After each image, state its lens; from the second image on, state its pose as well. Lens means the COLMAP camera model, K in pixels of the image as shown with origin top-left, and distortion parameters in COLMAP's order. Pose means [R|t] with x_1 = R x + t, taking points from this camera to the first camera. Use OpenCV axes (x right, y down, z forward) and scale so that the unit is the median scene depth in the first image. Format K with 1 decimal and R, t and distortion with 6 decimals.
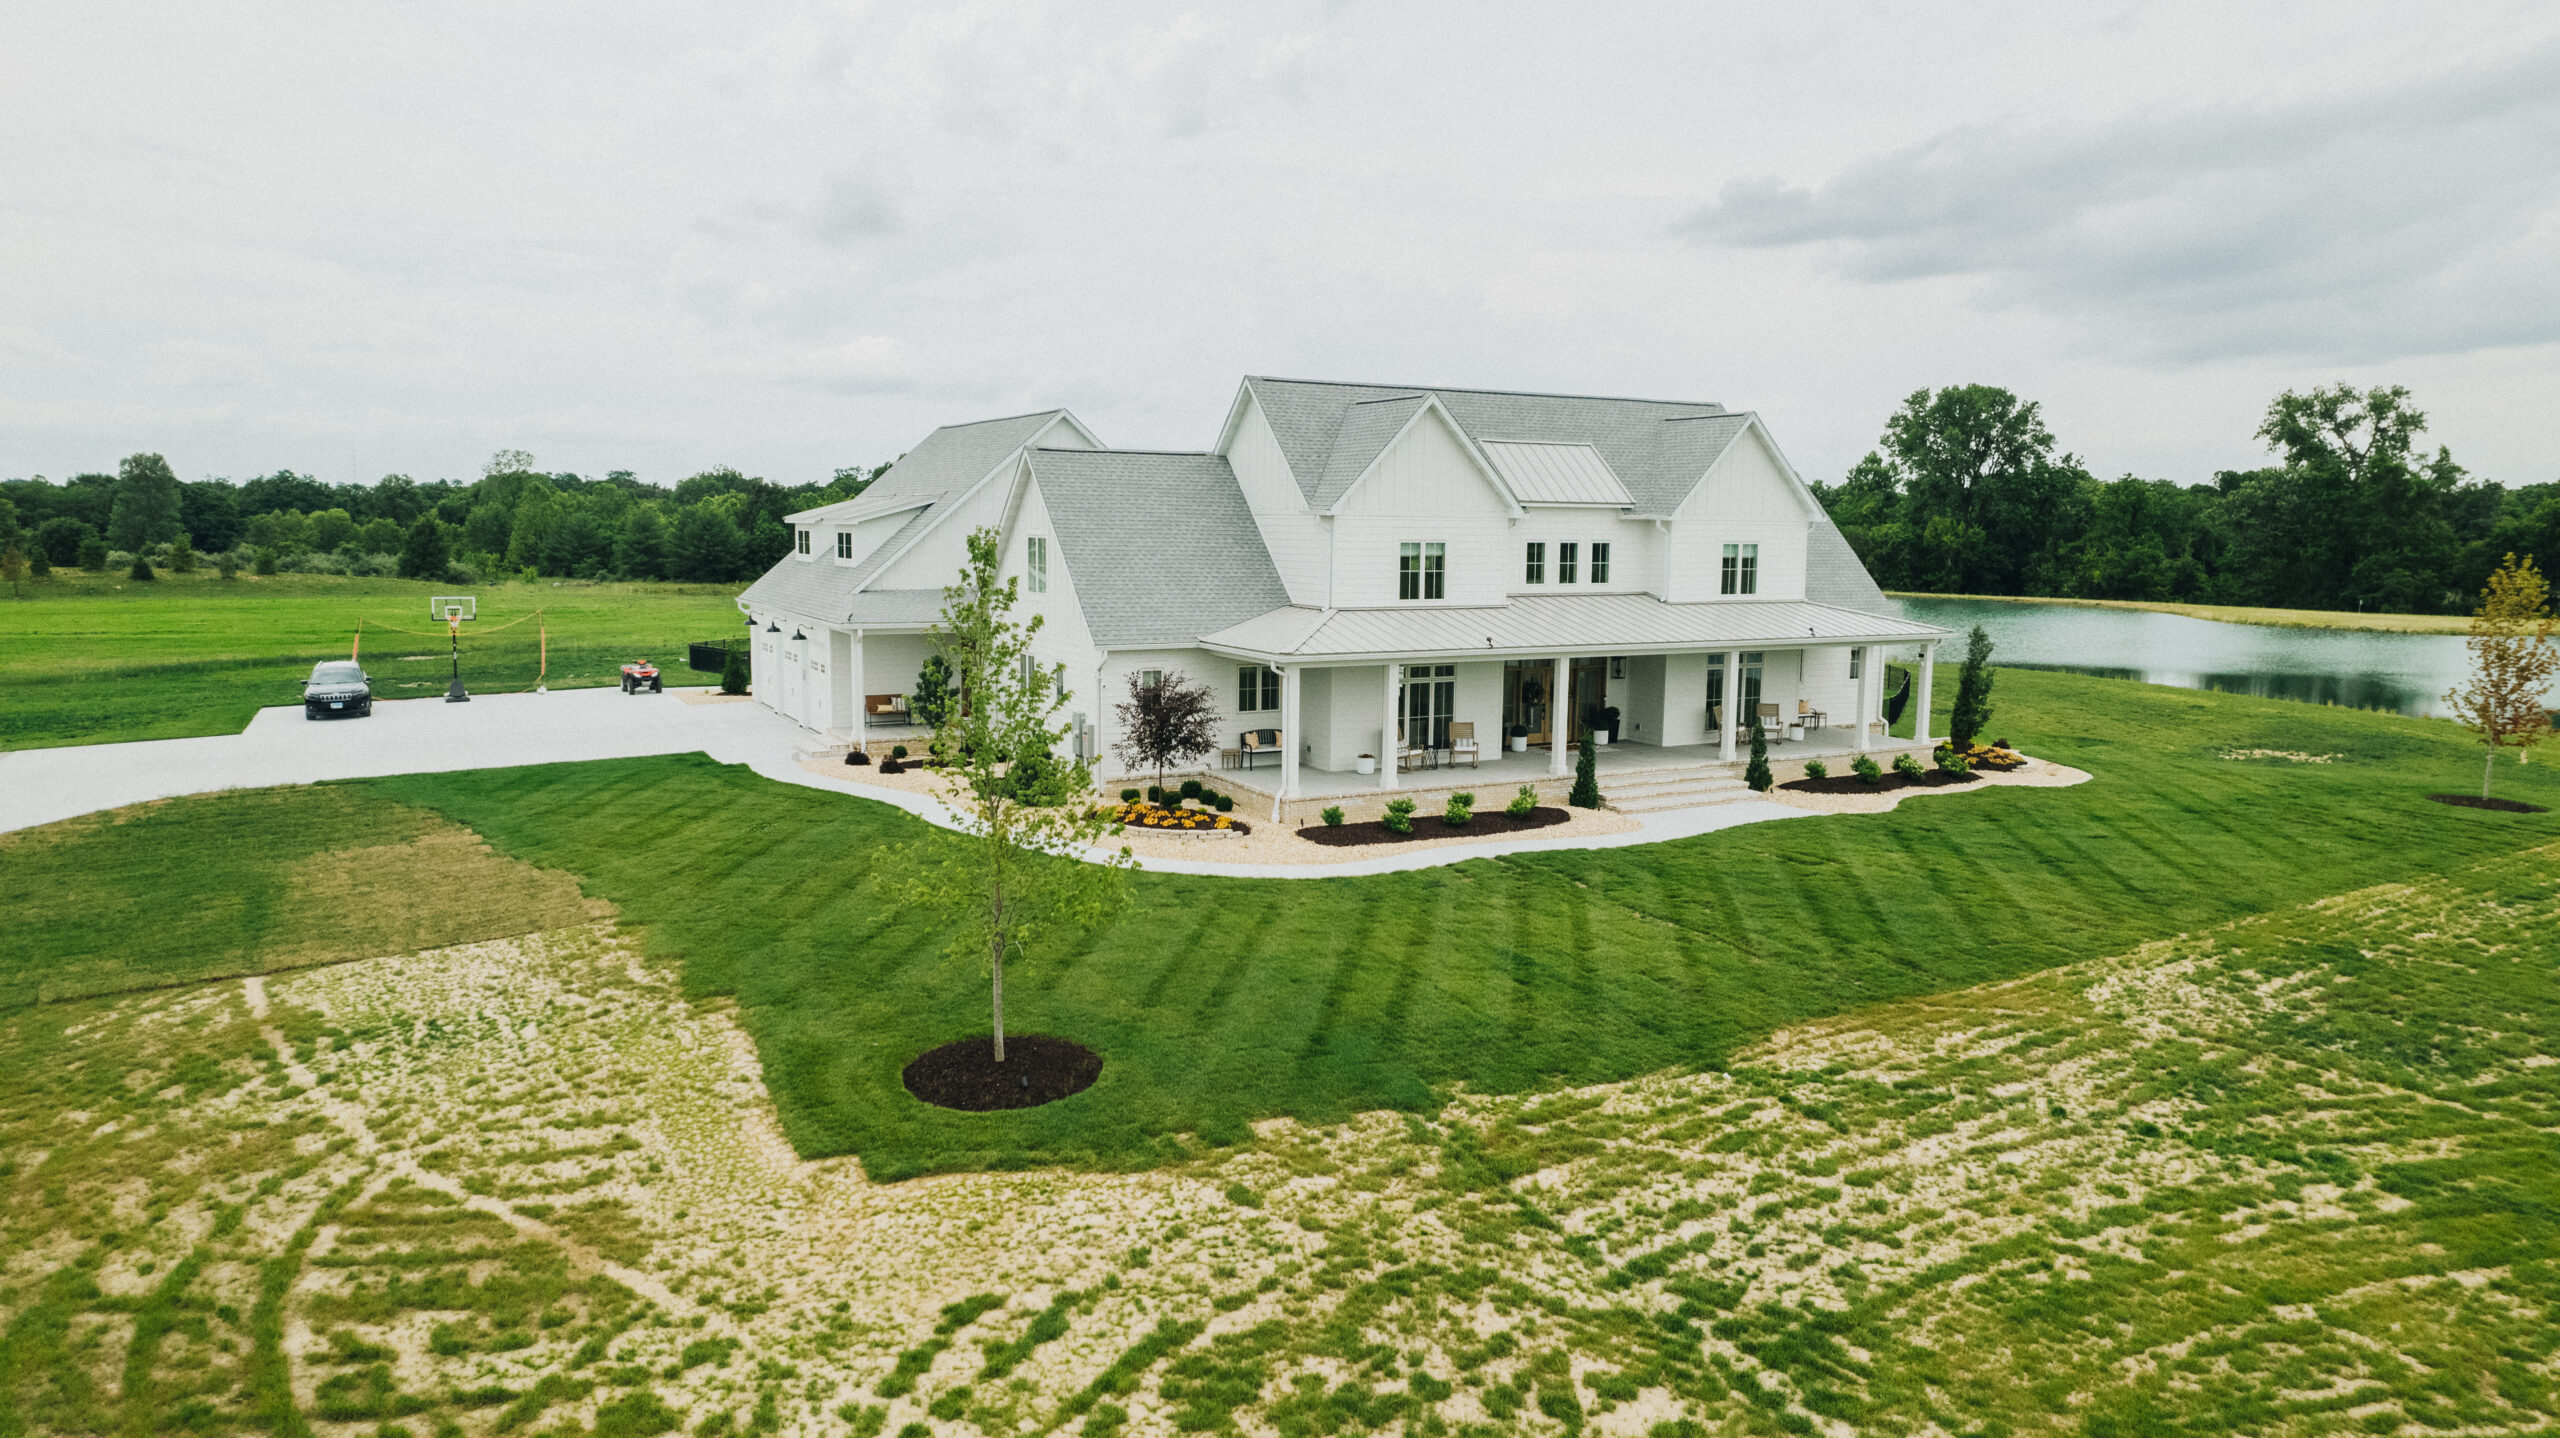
lens RADIAL K [[1640.7, 0, 1280.0], [0, 1640.7, 719.0], [0, 0, 1]] dist [-0.089214, 0.086012]
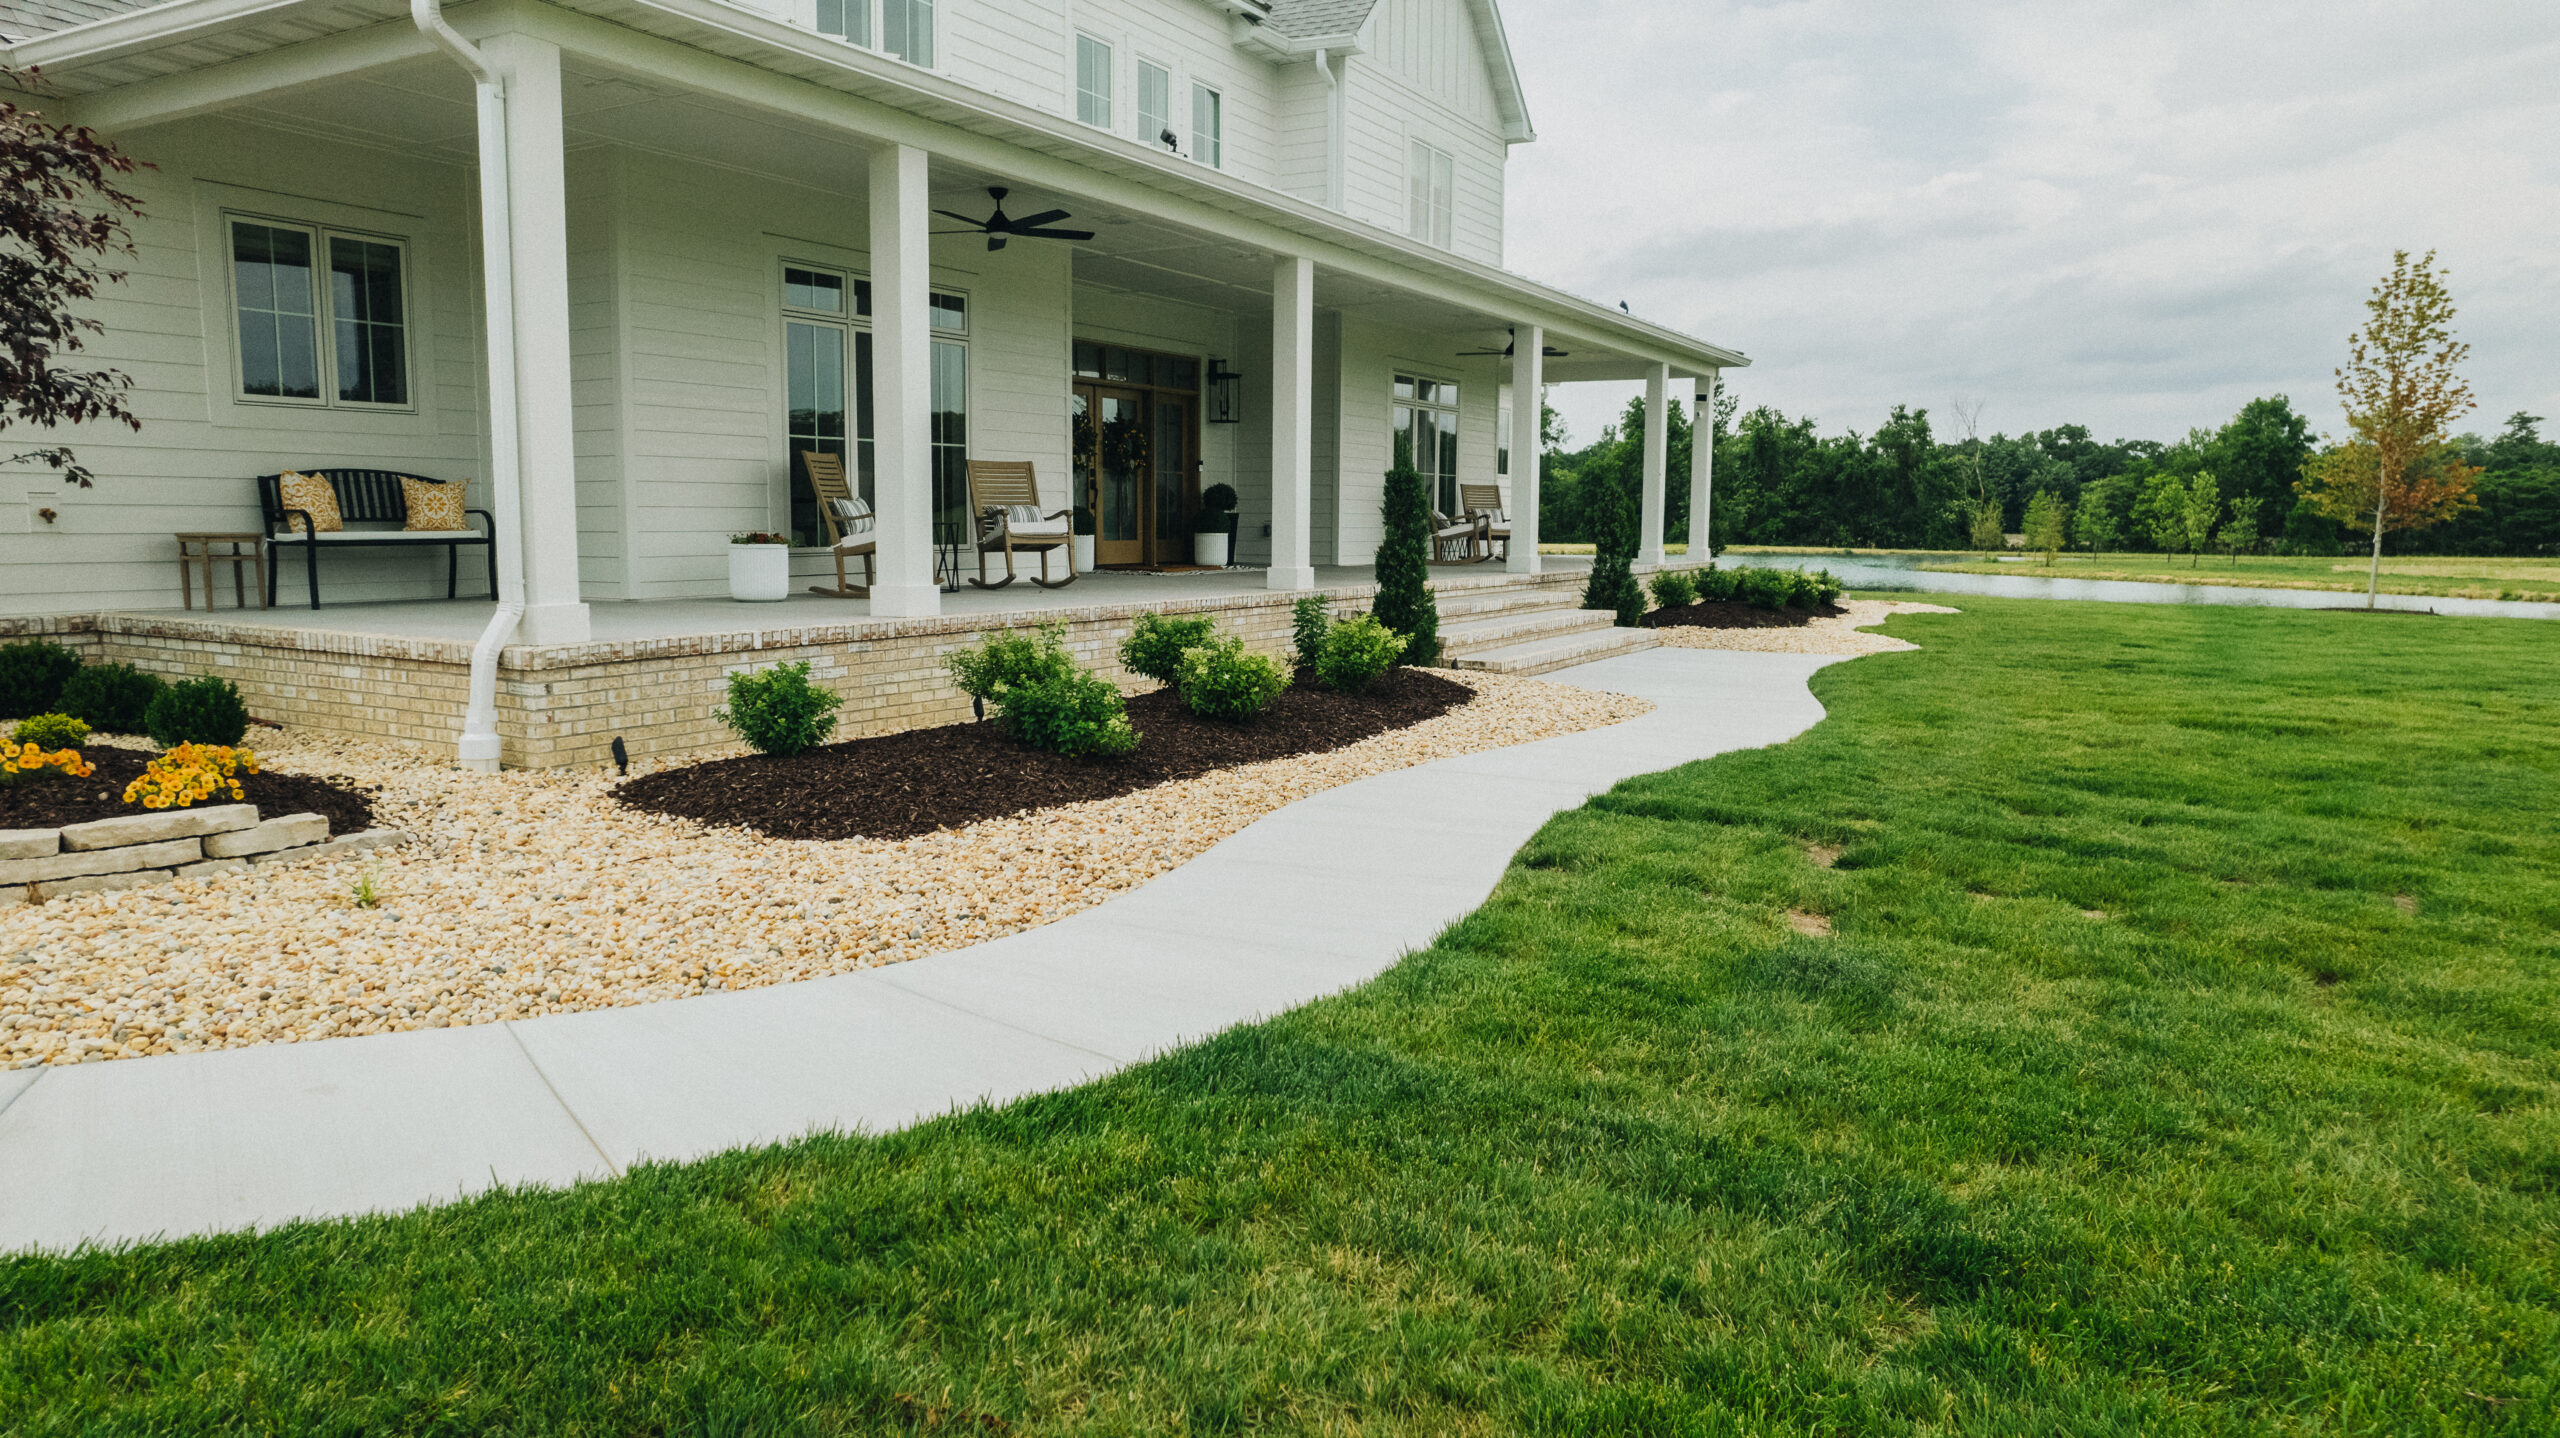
lens RADIAL K [[1640.7, 0, 1280.0], [0, 1640.7, 719.0], [0, 0, 1]] dist [-0.089214, 0.086012]
pose [[0.853279, -0.068110, 0.516988, -0.038864], [0.066290, 0.997558, 0.022012, 0.104239], [-0.517224, 0.015489, 0.855710, 1.357148]]
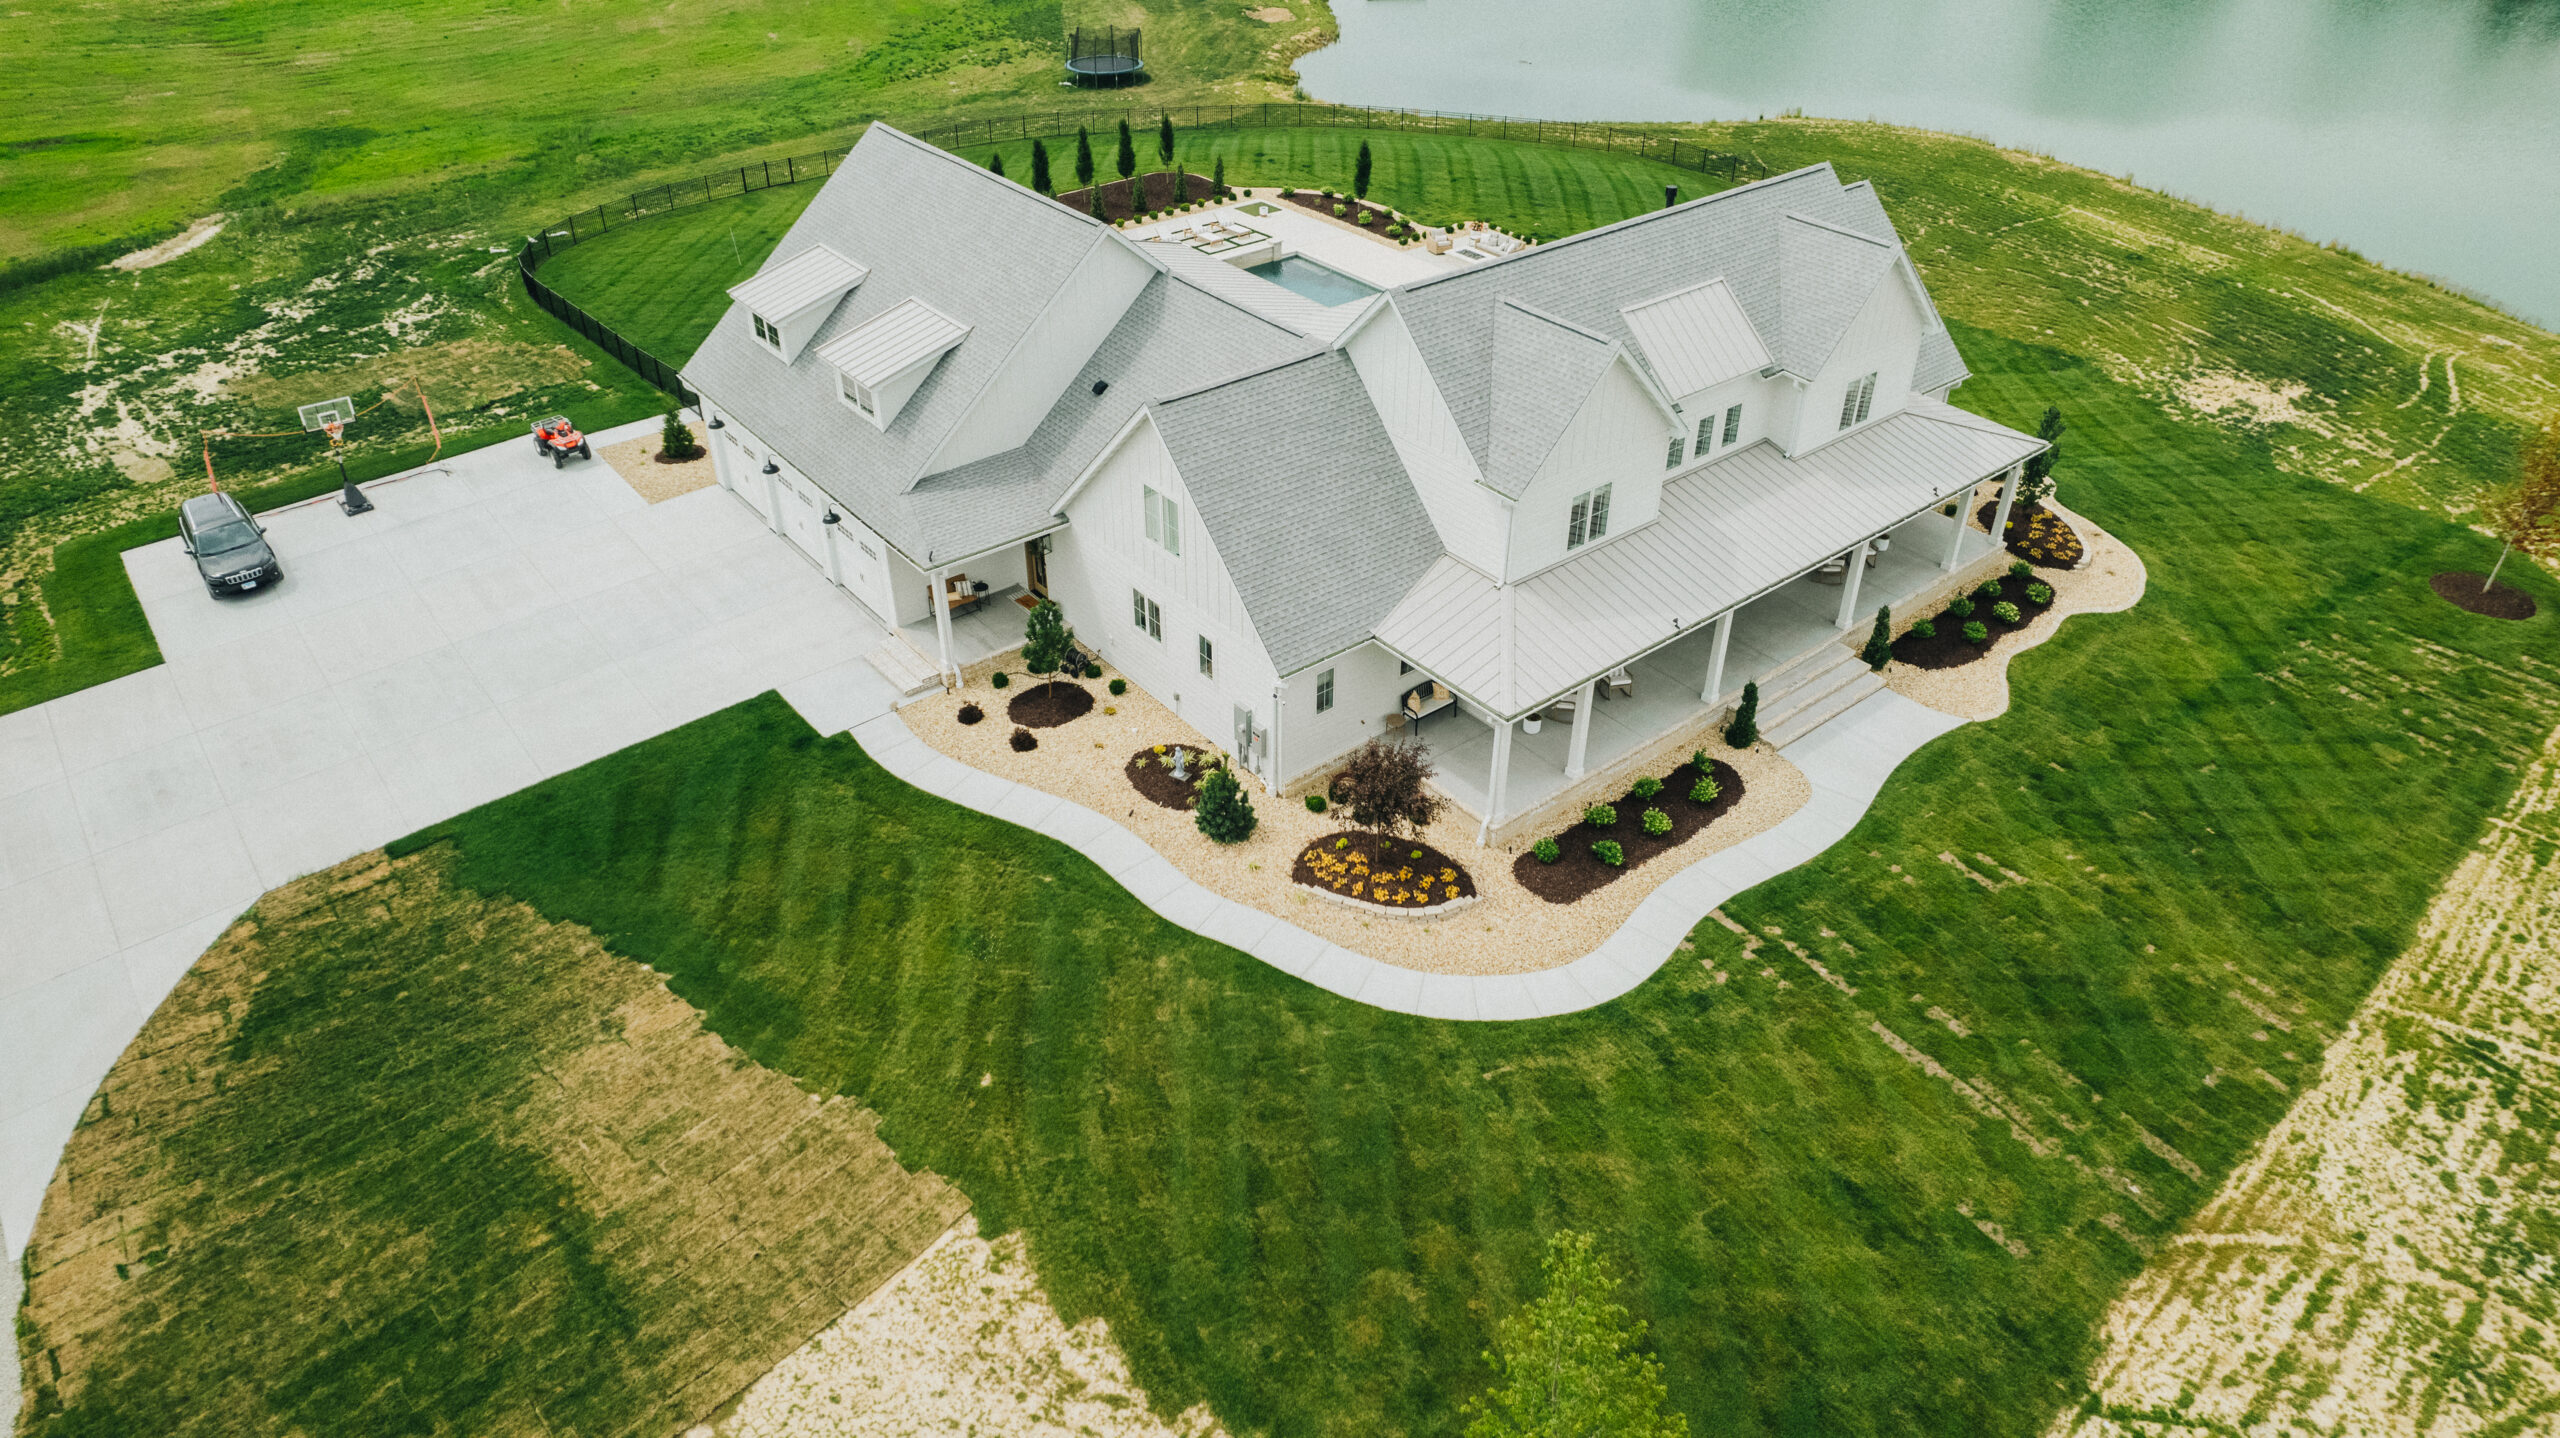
lens RADIAL K [[1640.7, 0, 1280.0], [0, 1640.7, 719.0], [0, 0, 1]] dist [-0.089214, 0.086012]
pose [[0.983233, -0.109166, 0.146067, -0.465872], [0.027447, 0.880481, 0.473286, -0.858363], [-0.180276, -0.461341, 0.868715, 0.330858]]
